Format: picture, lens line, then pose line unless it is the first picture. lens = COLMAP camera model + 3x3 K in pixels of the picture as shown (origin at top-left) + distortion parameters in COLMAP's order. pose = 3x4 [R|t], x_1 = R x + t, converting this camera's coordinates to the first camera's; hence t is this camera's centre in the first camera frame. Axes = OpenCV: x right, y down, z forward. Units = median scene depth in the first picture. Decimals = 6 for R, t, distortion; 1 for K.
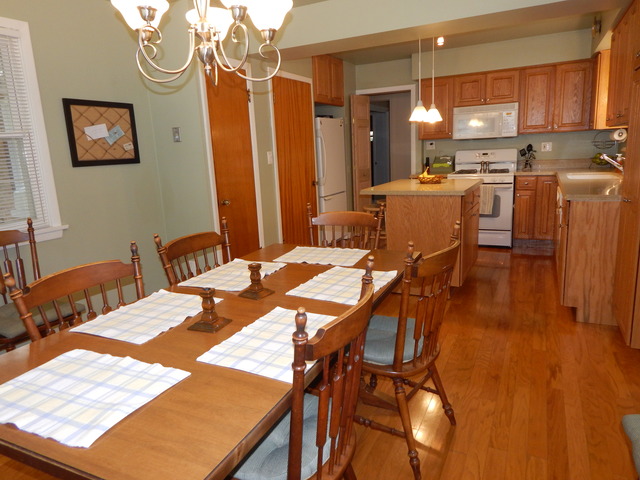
lens RADIAL K [[426.9, 0, 323.0], [0, 426.9, 236.3], [0, 0, 1]] dist [0.002590, -0.009737]
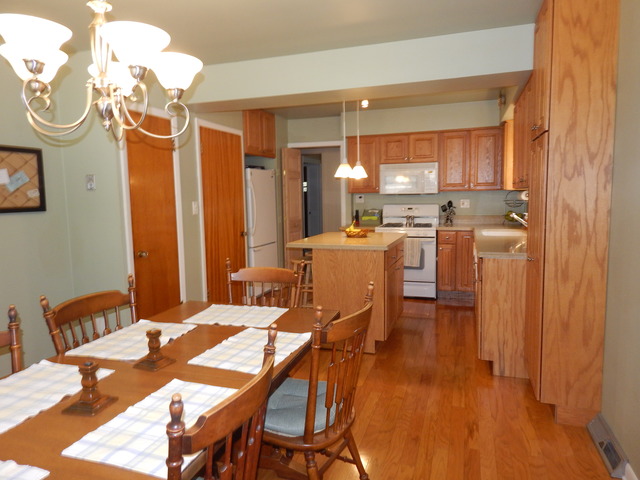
lens RADIAL K [[426.9, 0, 323.4], [0, 426.9, 235.0], [0, 0, 1]] dist [0.002590, -0.009737]
pose [[0.989709, 0.017562, 0.142015, 0.037884], [-0.001822, 0.993906, -0.110213, -0.021501], [-0.143085, 0.108820, 0.983710, 0.011576]]
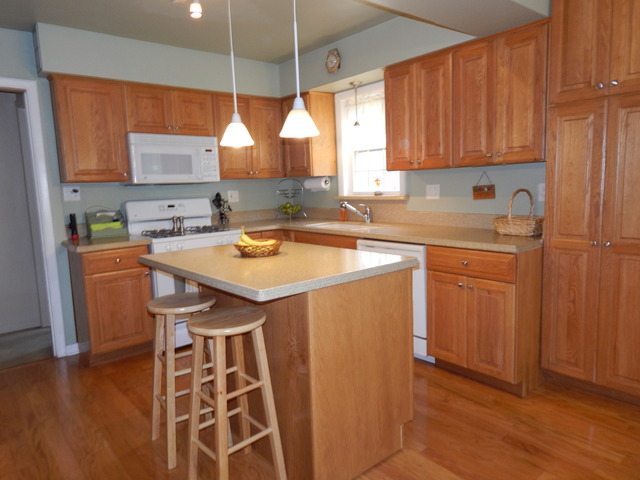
lens RADIAL K [[426.9, 0, 319.7], [0, 426.9, 236.6], [0, 0, 1]] dist [0.002590, -0.009737]
pose [[0.397423, -0.078821, 0.914244, -0.276958], [0.194893, 0.980824, -0.000159, -0.174068], [-0.896700, 0.178243, 0.405164, 0.919992]]
